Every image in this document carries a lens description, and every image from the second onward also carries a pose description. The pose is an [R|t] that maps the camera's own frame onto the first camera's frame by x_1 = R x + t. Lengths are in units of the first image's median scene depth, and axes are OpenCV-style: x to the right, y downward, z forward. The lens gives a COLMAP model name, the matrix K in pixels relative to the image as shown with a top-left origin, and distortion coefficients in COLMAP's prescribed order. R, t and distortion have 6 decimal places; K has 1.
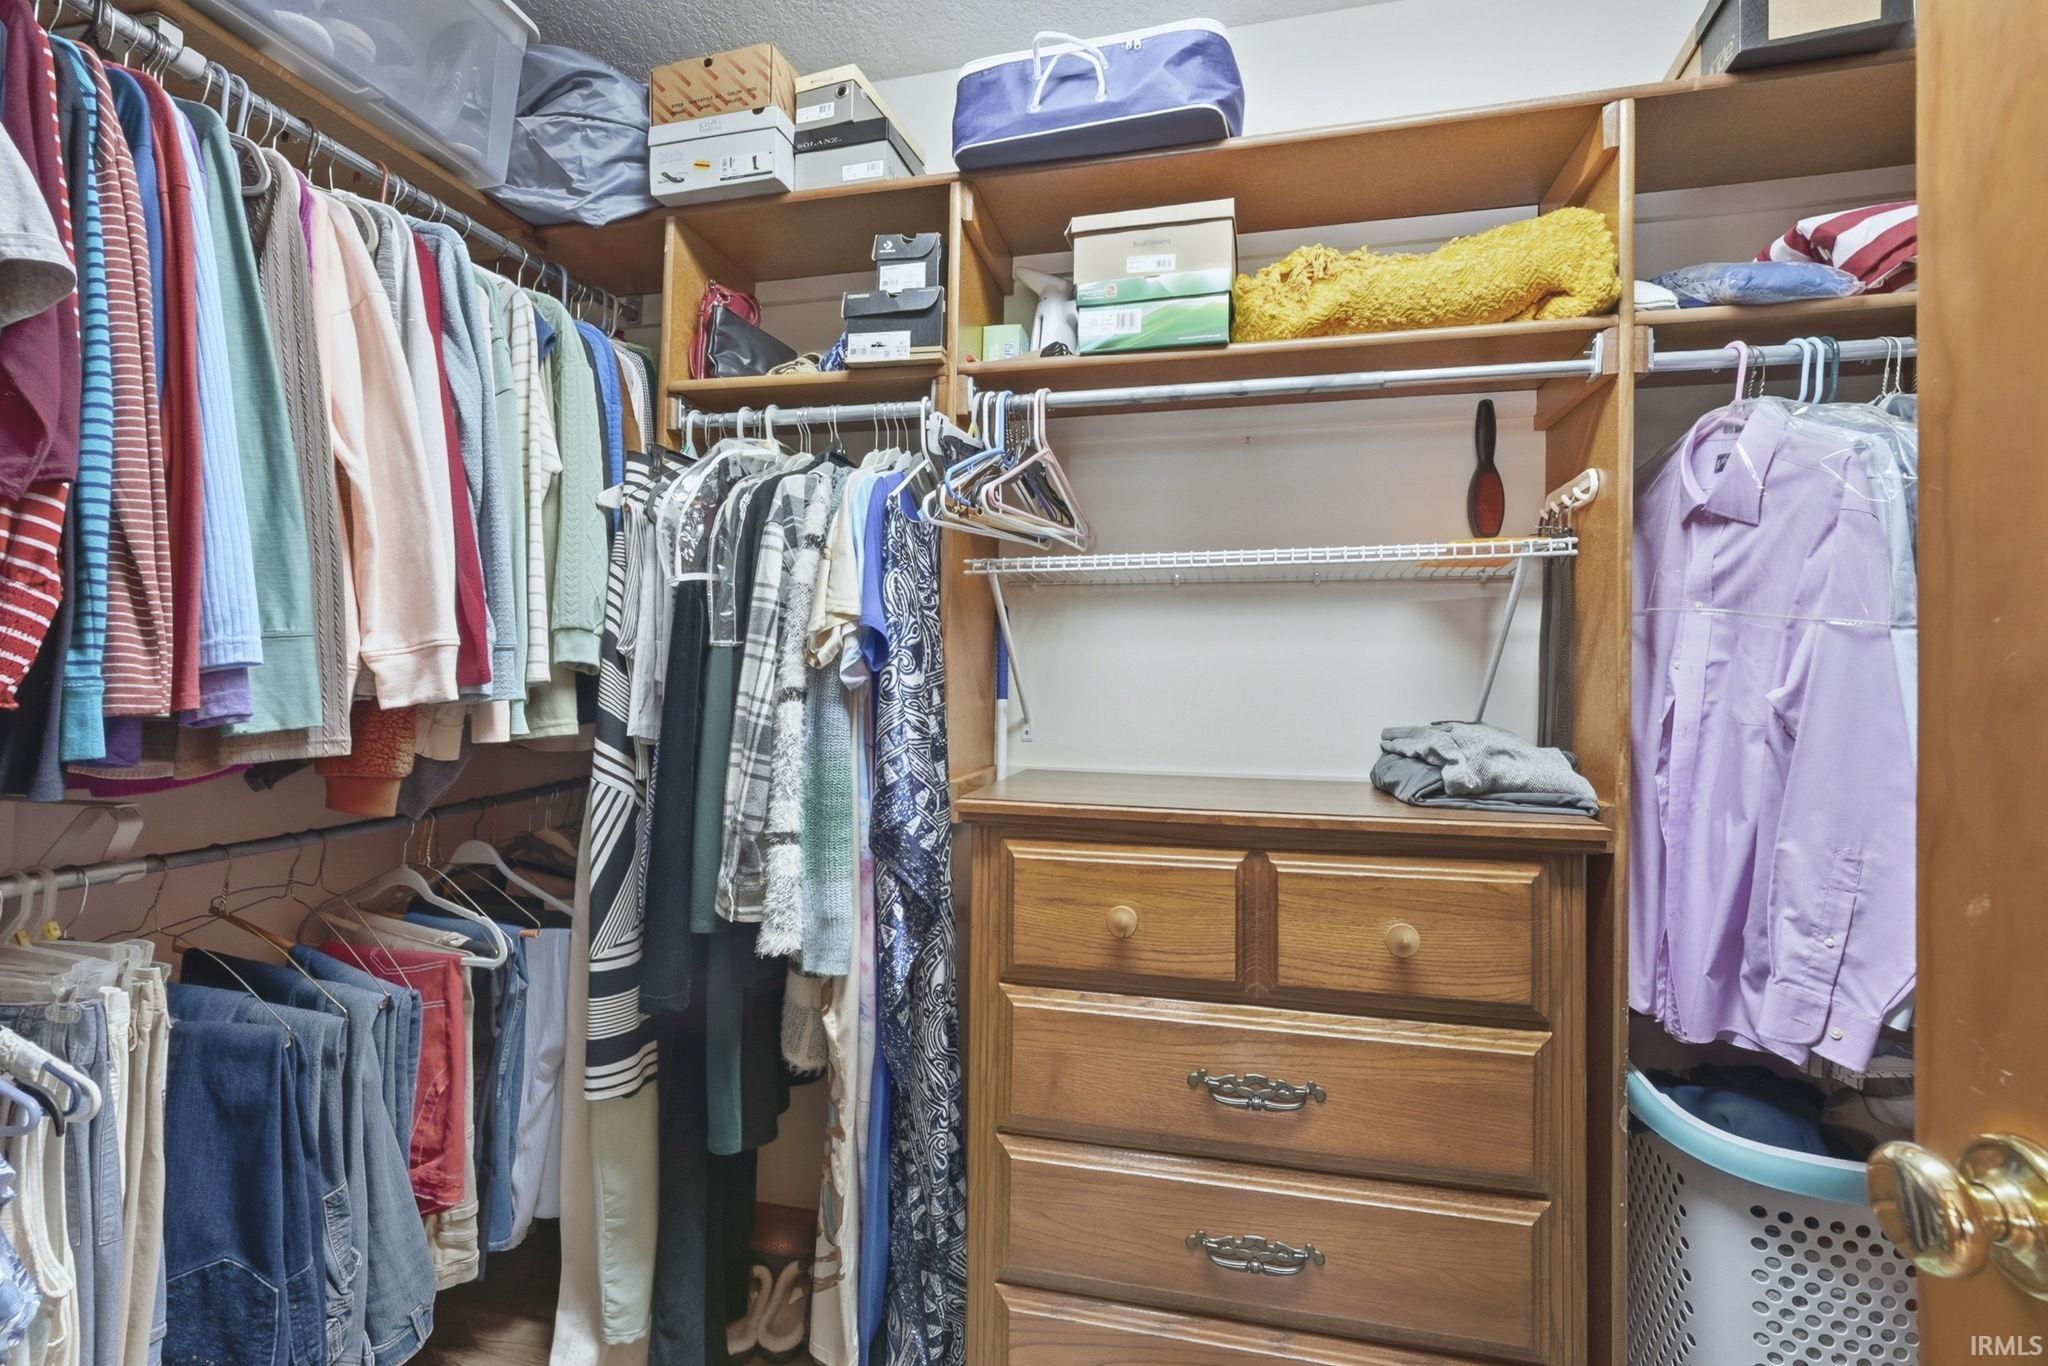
lens RADIAL K [[864.0, 0, 1027.9], [0, 864.0, 677.3], [0, 0, 1]] dist [-0.017525, 0.002435]
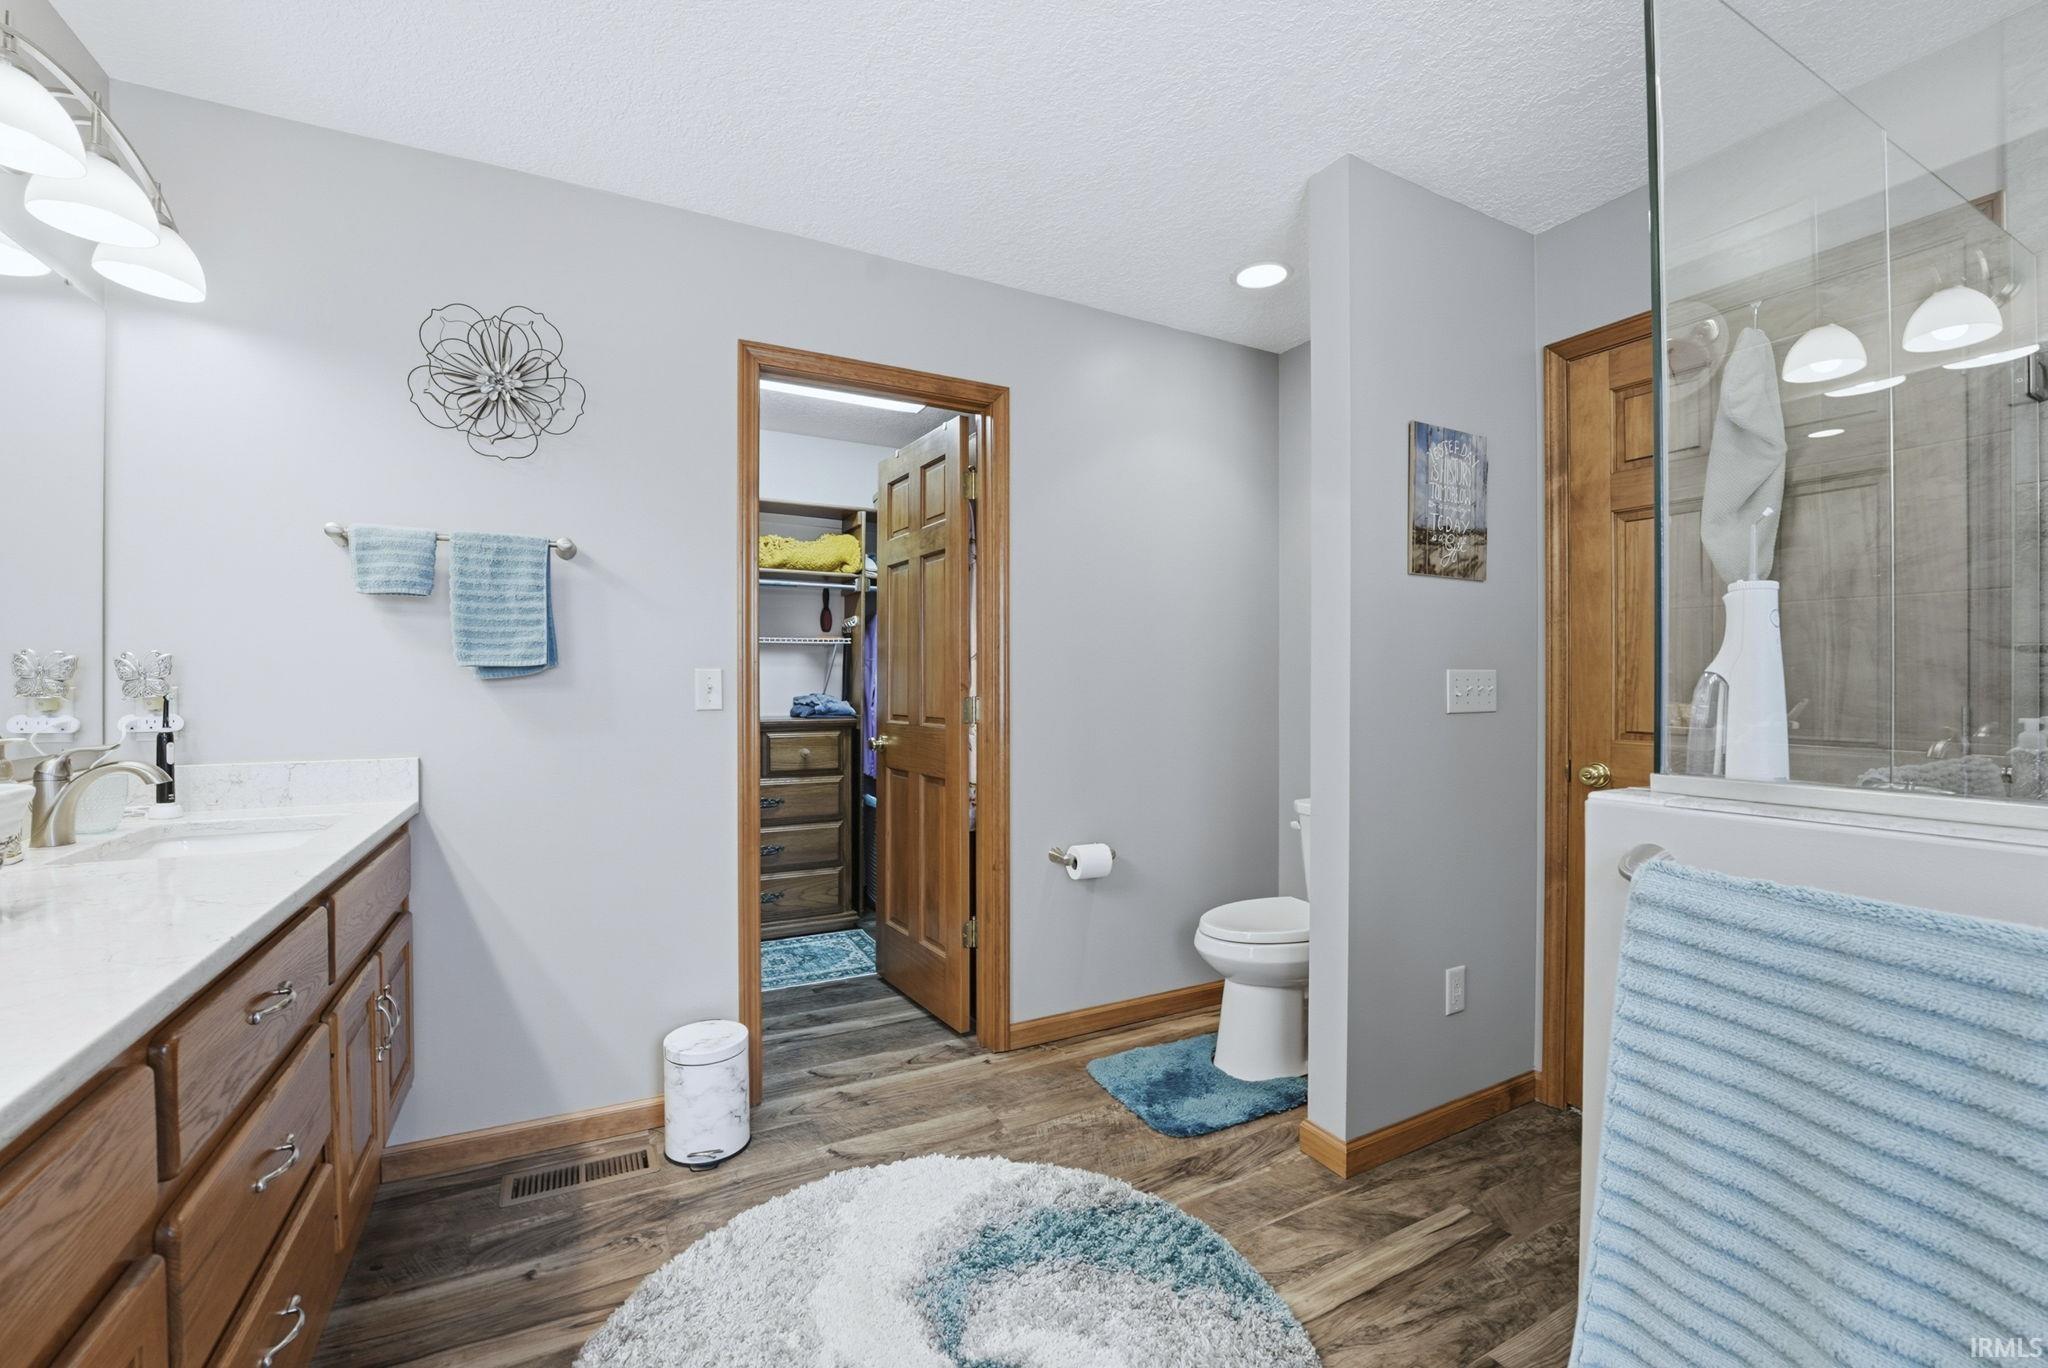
lens RADIAL K [[864.0, 0, 1030.0], [0, 864.0, 681.1], [0, 0, 1]] dist [-0.017525, 0.002435]
pose [[0.755766, -0.006338, 0.654811, -1.055777], [0.005433, 0.999979, 0.003409, 0.001249], [-0.654819, 0.000981, 0.755785, -2.035090]]
